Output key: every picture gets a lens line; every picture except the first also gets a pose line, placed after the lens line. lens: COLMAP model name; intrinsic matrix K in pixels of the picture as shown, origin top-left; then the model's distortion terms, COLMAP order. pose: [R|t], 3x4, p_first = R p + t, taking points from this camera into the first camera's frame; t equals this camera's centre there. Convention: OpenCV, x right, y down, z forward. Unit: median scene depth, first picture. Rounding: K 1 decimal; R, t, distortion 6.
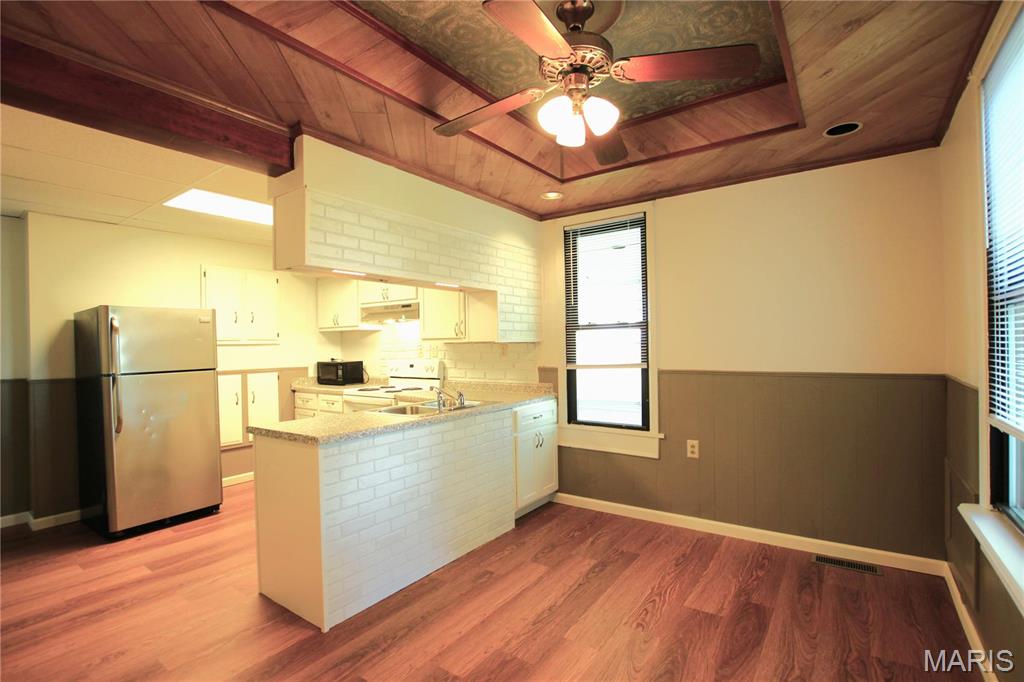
lens RADIAL K [[469.3, 0, 515.2], [0, 469.3, 344.0], [0, 0, 1]] dist [-0.000395, -0.001175]
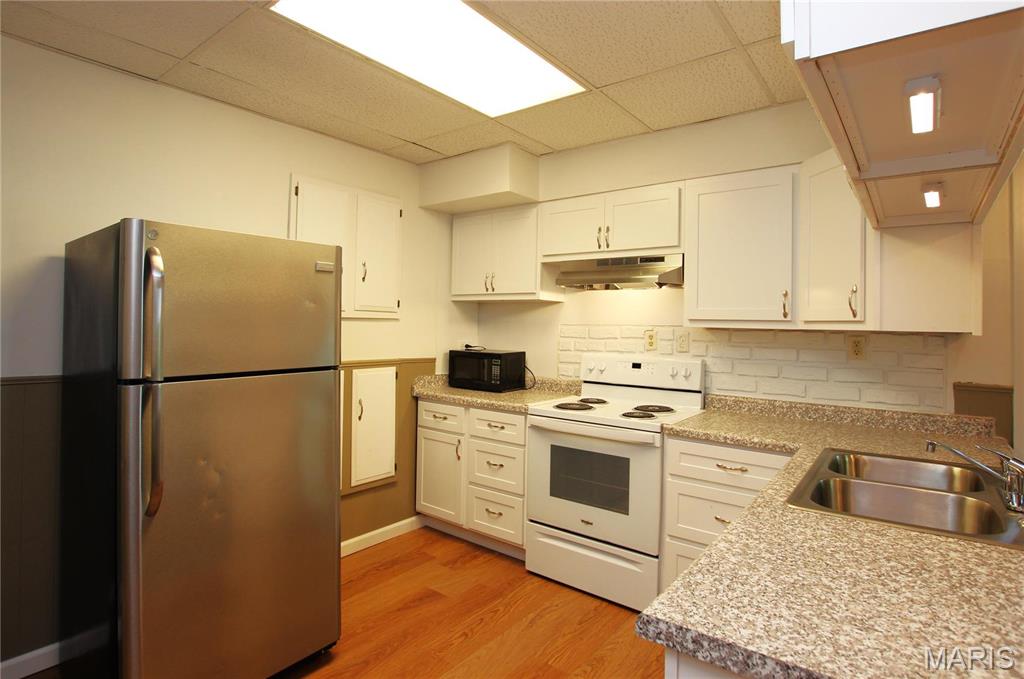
lens RADIAL K [[524.0, 0, 530.1], [0, 524.0, 314.2], [0, 0, 1]] dist [-0.004035, -0.000603]
pose [[0.999131, 0.033575, -0.024713, -0.336775], [-0.034107, 0.999189, -0.021403, 0.002503], [0.023975, 0.022227, 0.999465, 0.356610]]
